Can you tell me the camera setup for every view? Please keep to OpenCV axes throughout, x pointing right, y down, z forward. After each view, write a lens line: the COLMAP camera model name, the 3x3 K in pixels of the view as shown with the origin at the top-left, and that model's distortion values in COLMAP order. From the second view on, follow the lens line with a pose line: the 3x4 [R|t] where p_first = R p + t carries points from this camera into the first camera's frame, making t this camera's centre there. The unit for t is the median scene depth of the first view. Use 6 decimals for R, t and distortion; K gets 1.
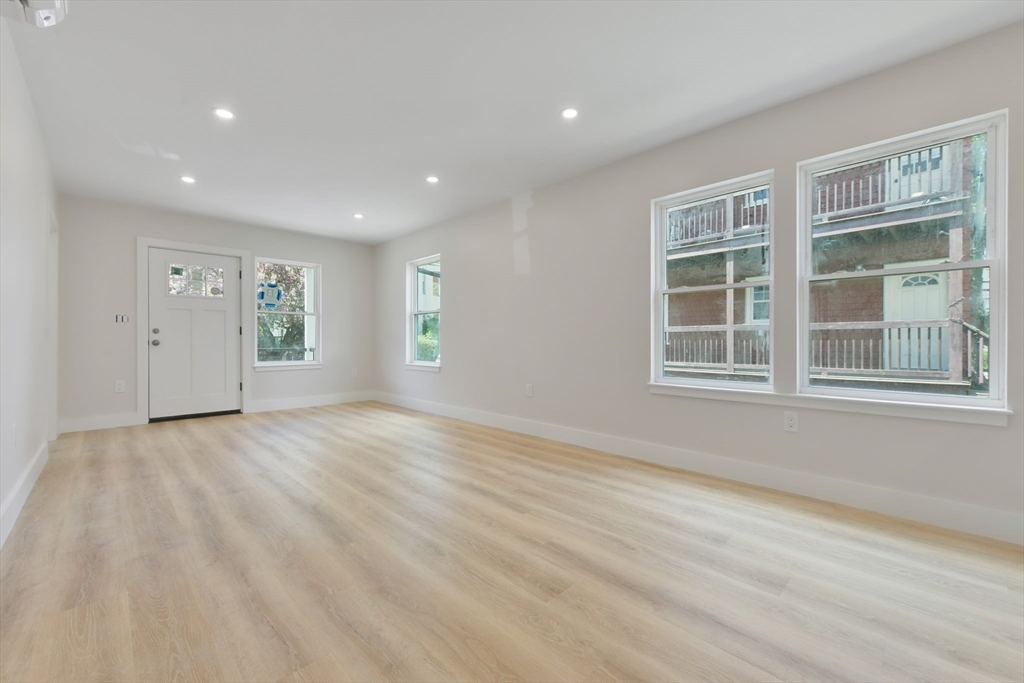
lens RADIAL K [[413.7, 0, 515.6], [0, 413.7, 340.3], [0, 0, 1]] dist [0.002070, 0.000583]
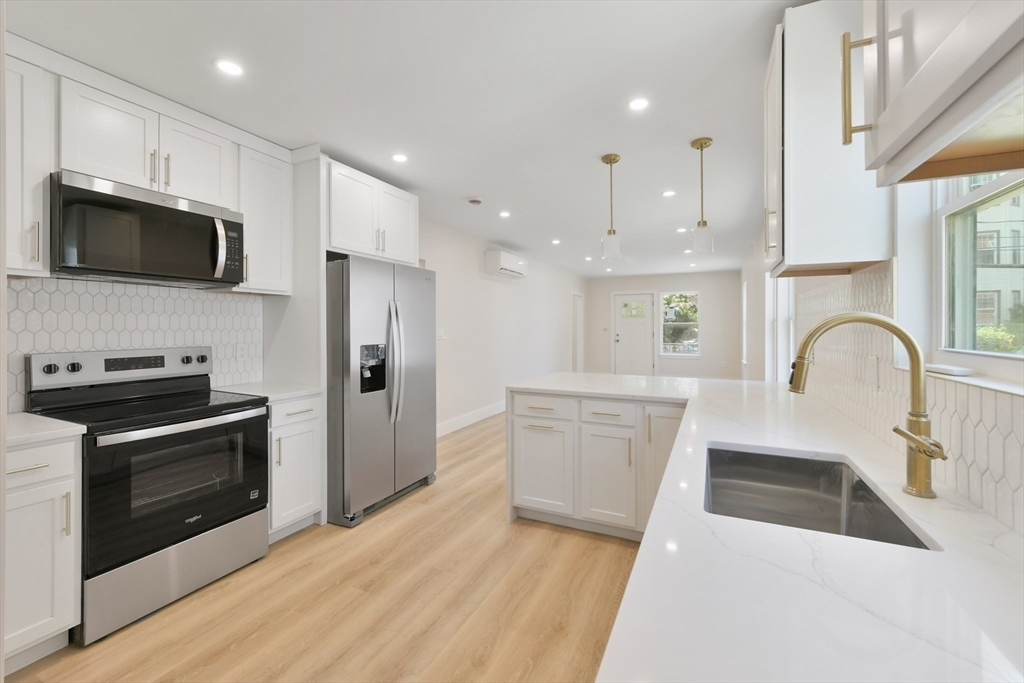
lens RADIAL K [[413.1, 0, 515.8], [0, 413.1, 324.5], [0, 0, 1]] dist [-0.000020, -0.000030]
pose [[0.336731, -0.003872, -0.941593, 1.654842], [-0.000106, 0.999991, -0.004151, -0.120566], [0.941601, 0.001497, 0.336728, -0.328542]]
